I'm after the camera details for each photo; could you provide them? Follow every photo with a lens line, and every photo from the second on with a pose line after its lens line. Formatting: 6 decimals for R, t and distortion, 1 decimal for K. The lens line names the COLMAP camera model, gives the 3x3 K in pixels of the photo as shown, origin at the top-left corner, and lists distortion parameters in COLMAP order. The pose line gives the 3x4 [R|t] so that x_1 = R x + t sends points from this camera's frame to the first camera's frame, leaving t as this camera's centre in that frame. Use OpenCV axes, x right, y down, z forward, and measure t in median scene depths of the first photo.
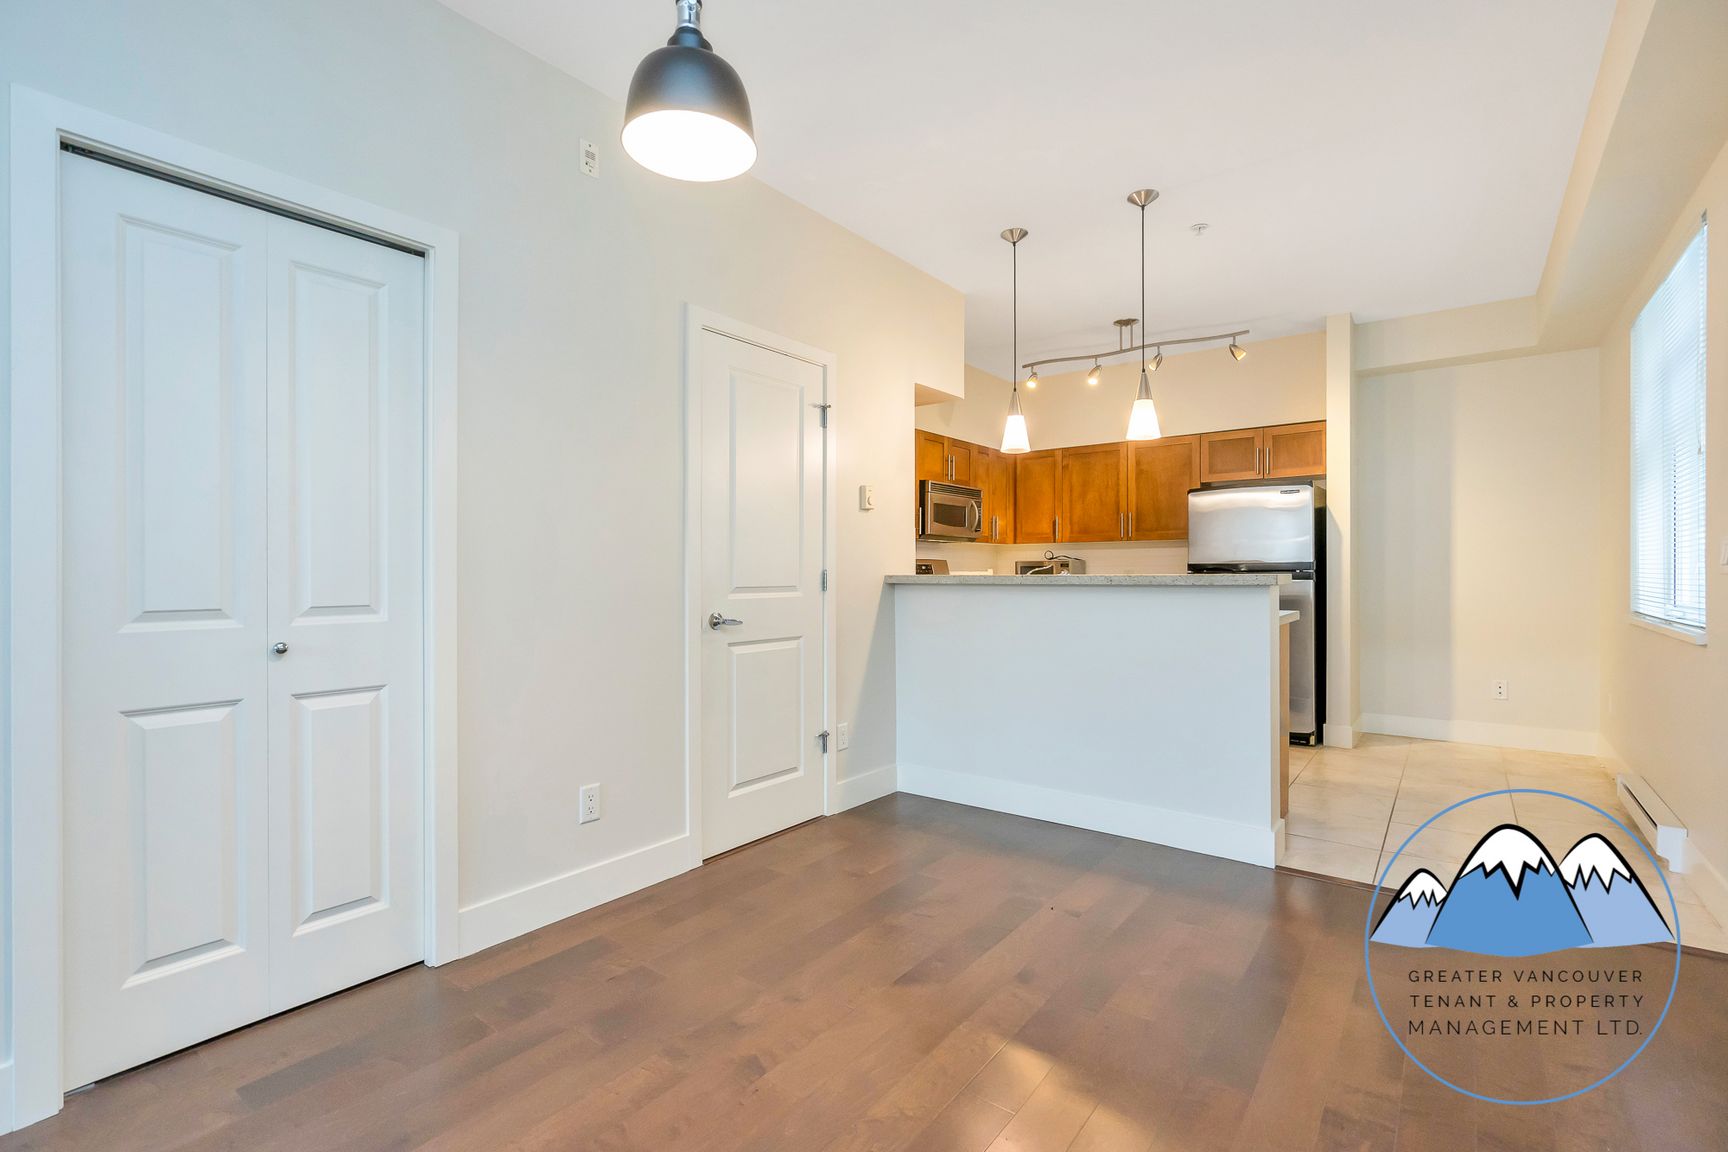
lens RADIAL K [[780.8, 0, 875.0], [0, 780.8, 572.0], [0, 0, 1]] dist [-0.002162, 0.000301]
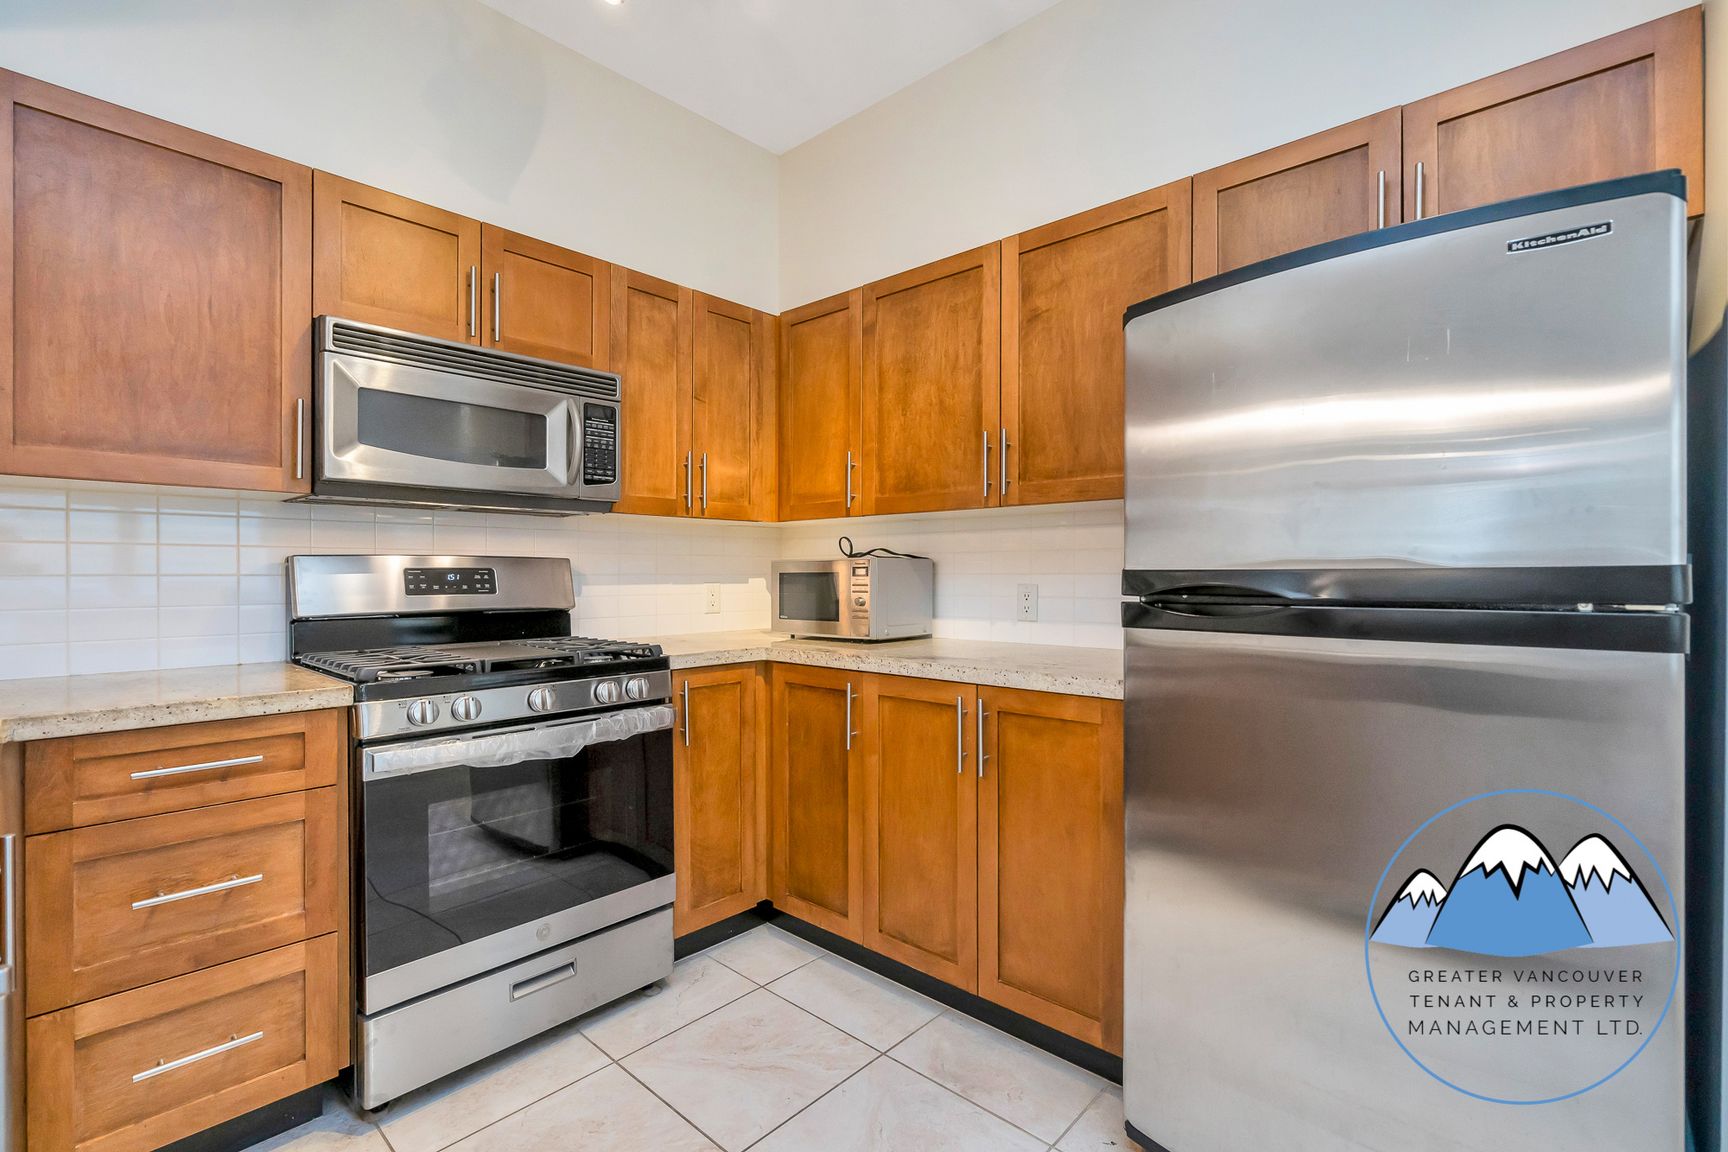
lens RADIAL K [[780.8, 0, 856.1], [0, 780.8, 576.5], [0, 0, 1]] dist [-0.002162, 0.000301]
pose [[0.992270, 0.005042, -0.123995, 0.290429], [-0.004588, 0.999982, 0.003951, -0.007320], [0.124013, -0.003352, 0.992275, 0.599885]]
